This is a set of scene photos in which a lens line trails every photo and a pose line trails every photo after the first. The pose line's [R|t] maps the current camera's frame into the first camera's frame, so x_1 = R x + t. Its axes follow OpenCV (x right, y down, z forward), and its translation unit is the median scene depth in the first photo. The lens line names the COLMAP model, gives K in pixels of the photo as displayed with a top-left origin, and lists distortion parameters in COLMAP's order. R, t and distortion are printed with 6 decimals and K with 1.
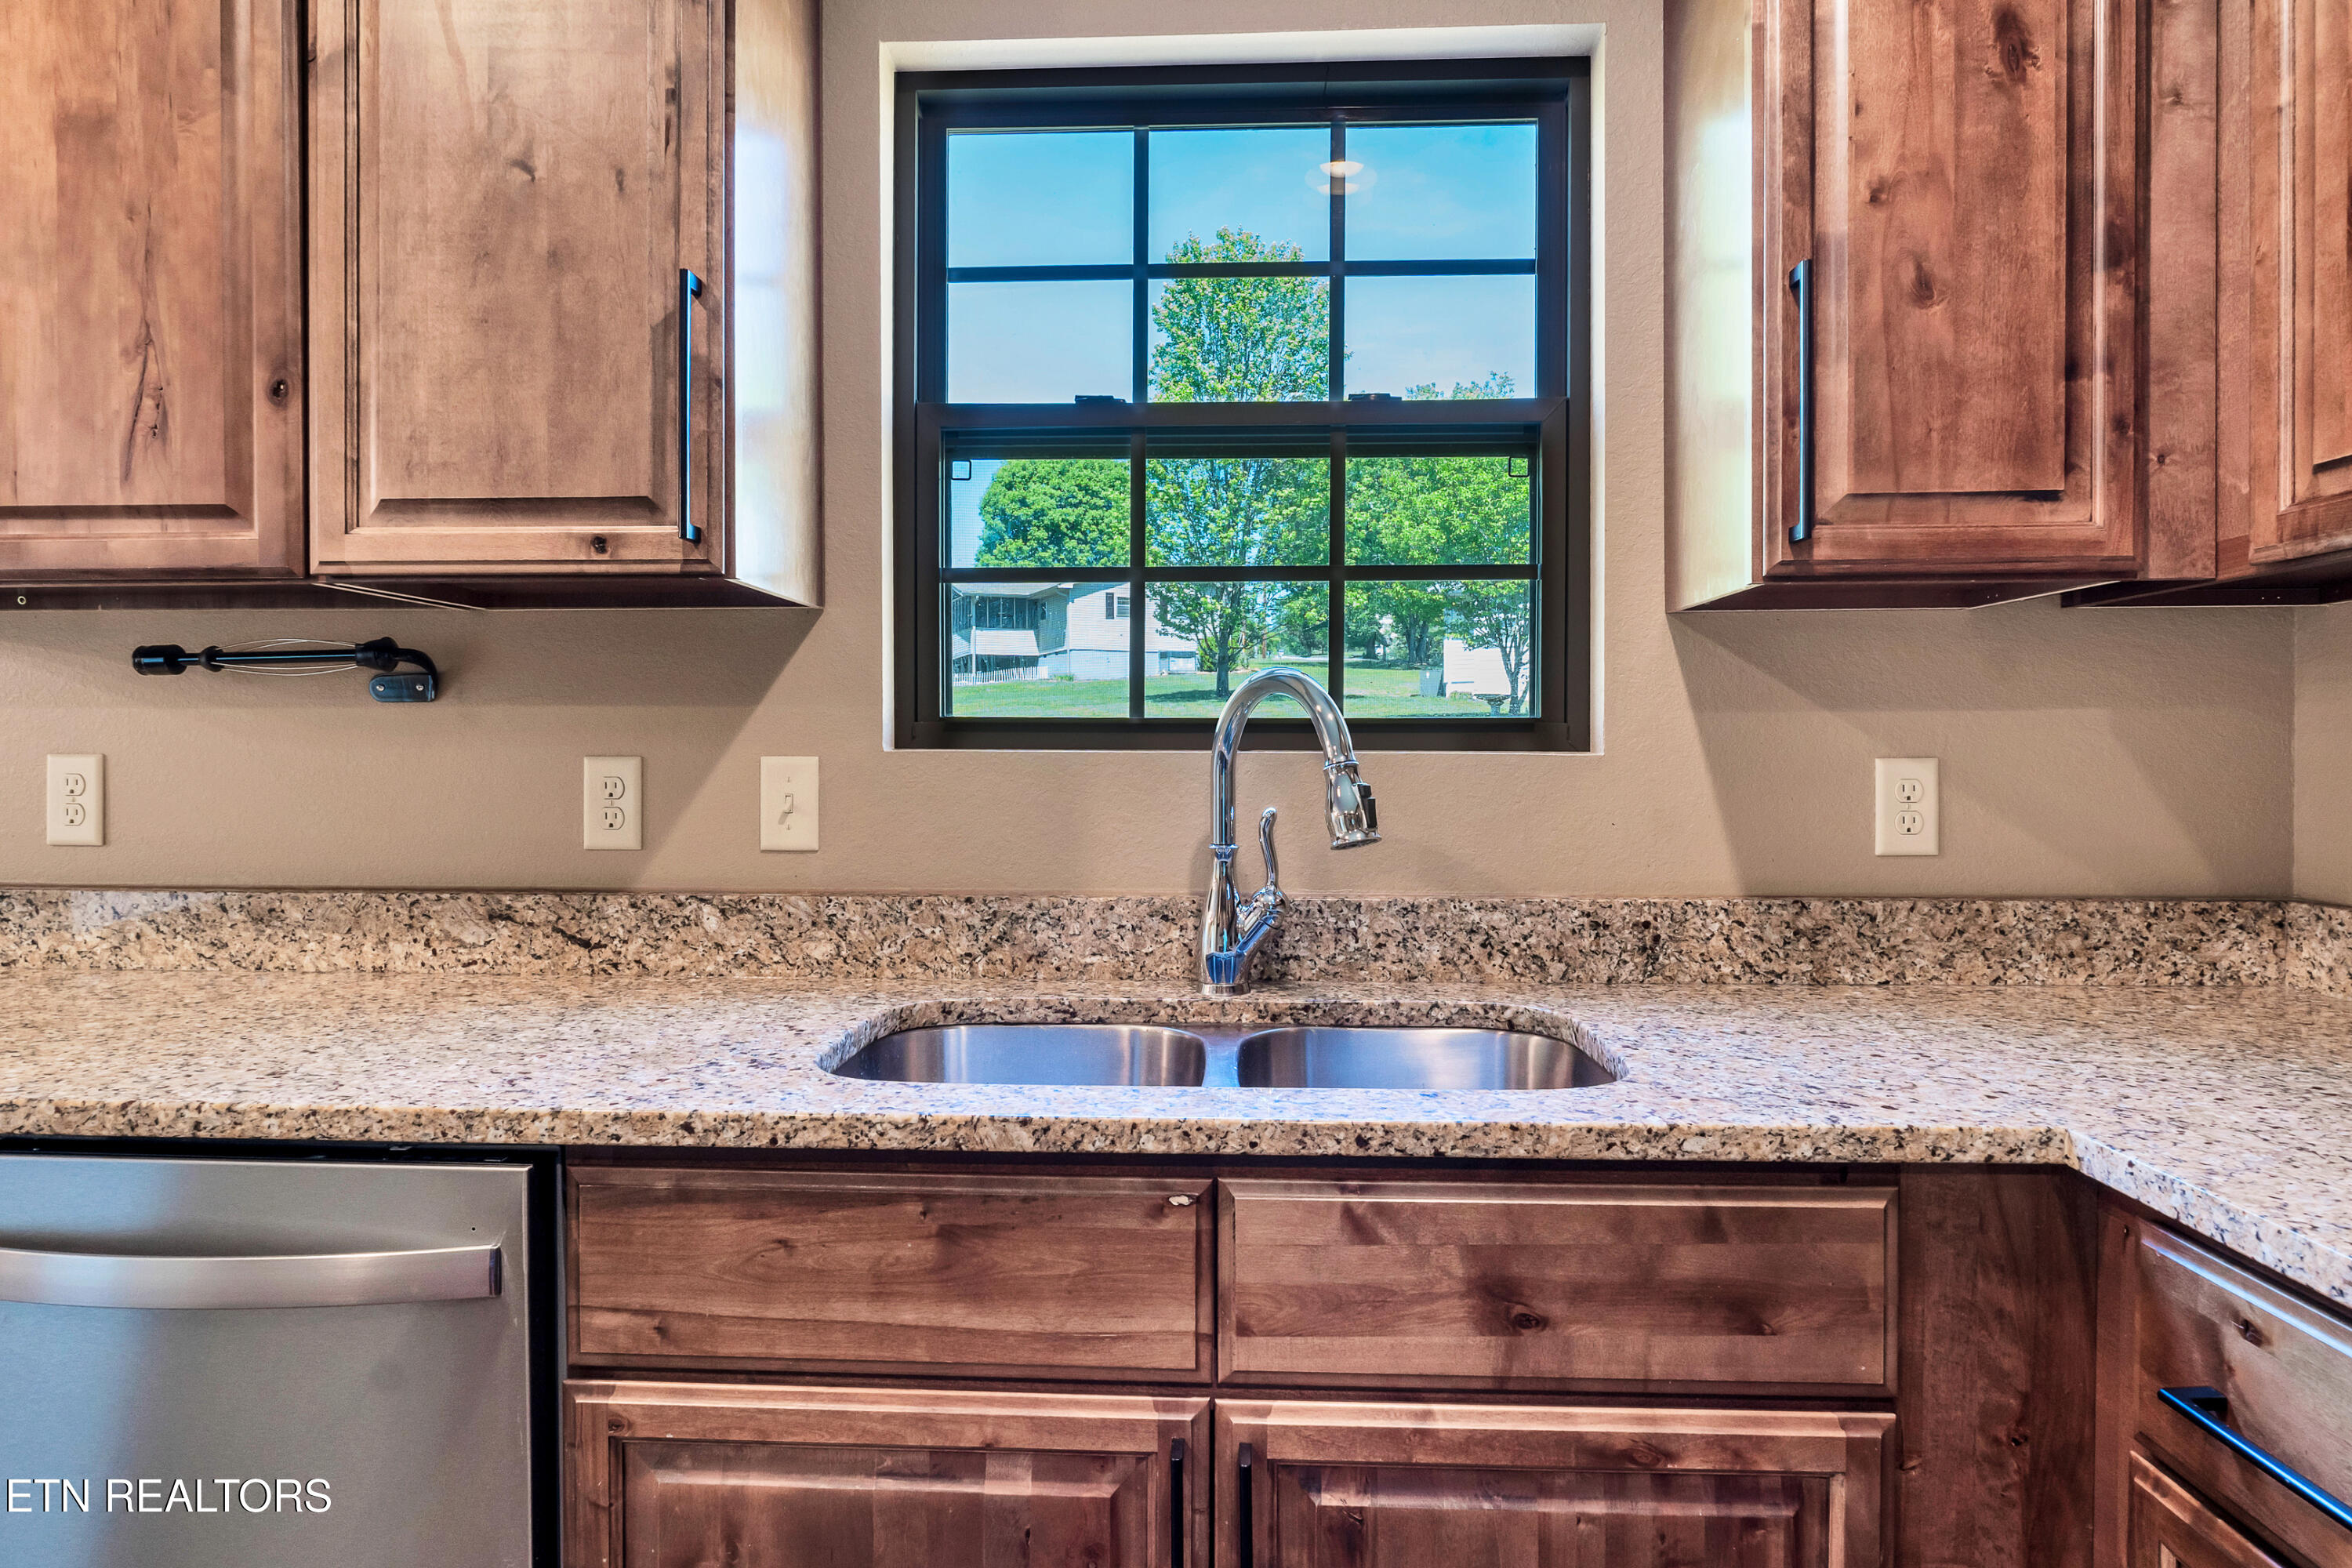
lens RADIAL K [[1361.6, 0, 1216.1], [0, 1361.6, 761.7], [0, 0, 1]] dist [-0.009292, 0.000377]
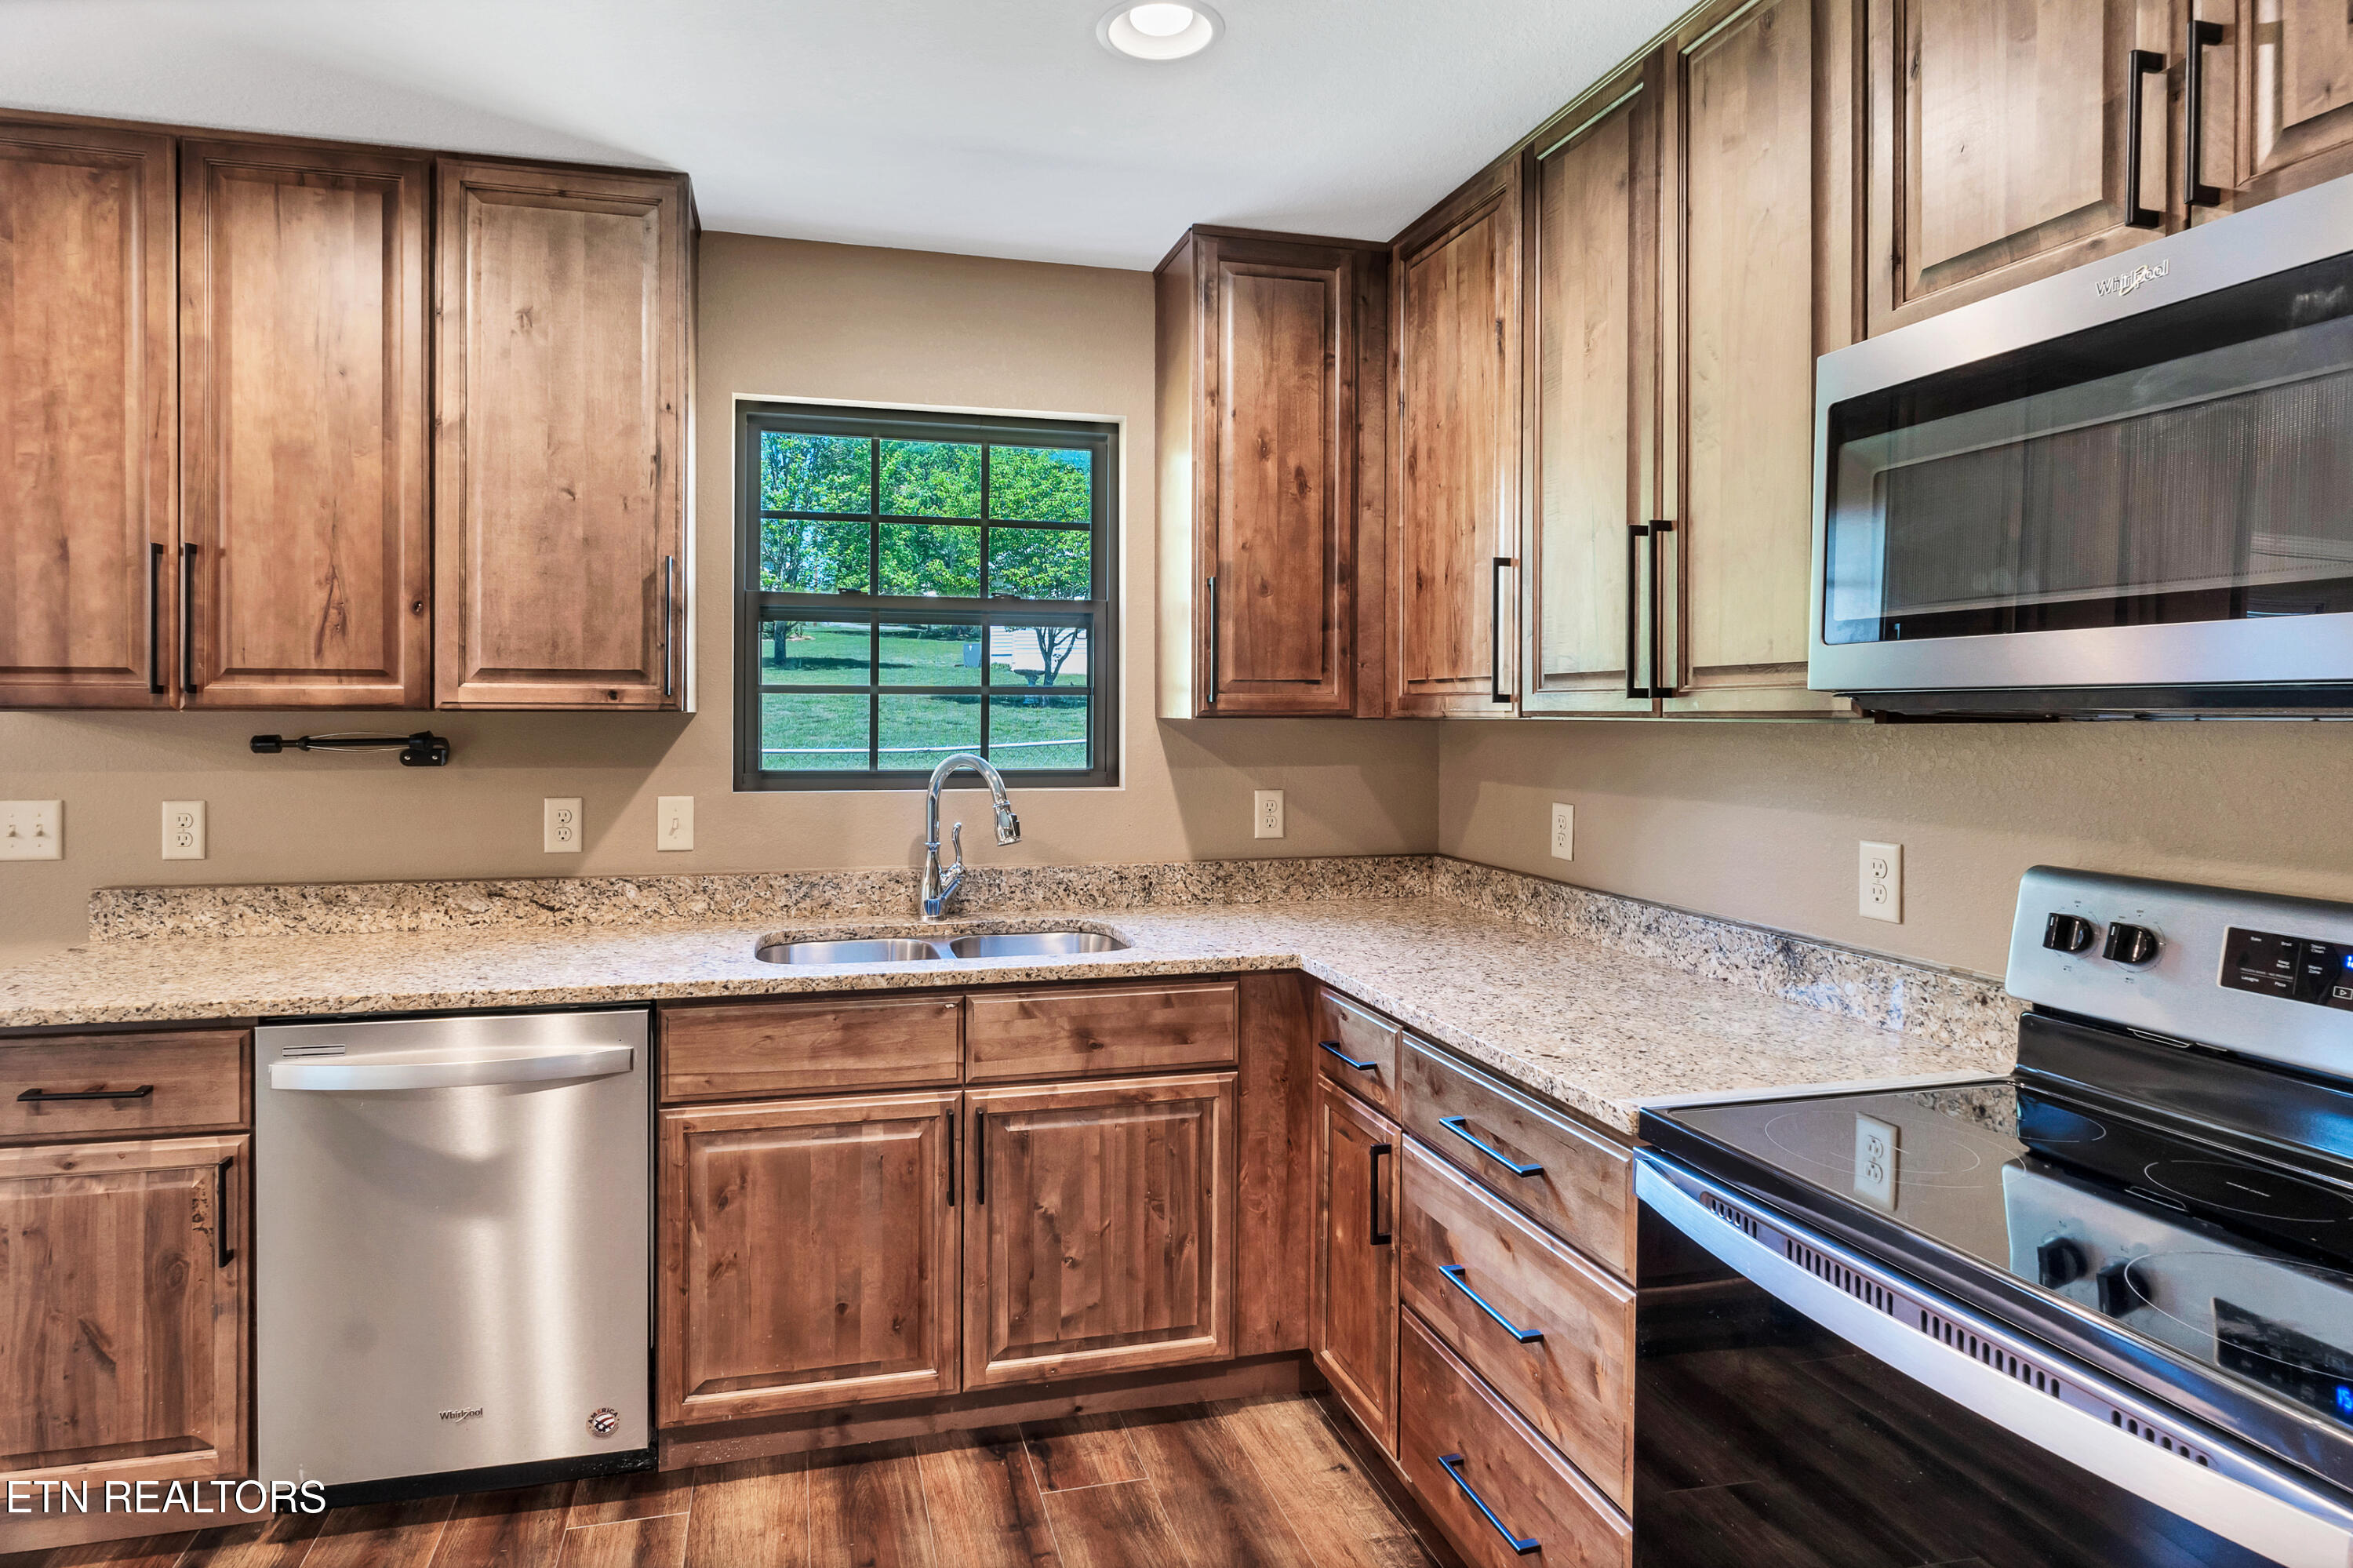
lens RADIAL K [[1273.8, 0, 1135.7], [0, 1273.8, 722.4], [0, 0, 1]] dist [-0.007103, -0.000544]
pose [[0.958866, 0.000215, 0.283858, -0.258630], [-0.001234, 0.999993, 0.003411, -0.128509], [-0.283856, -0.003622, 0.958860, -0.892477]]
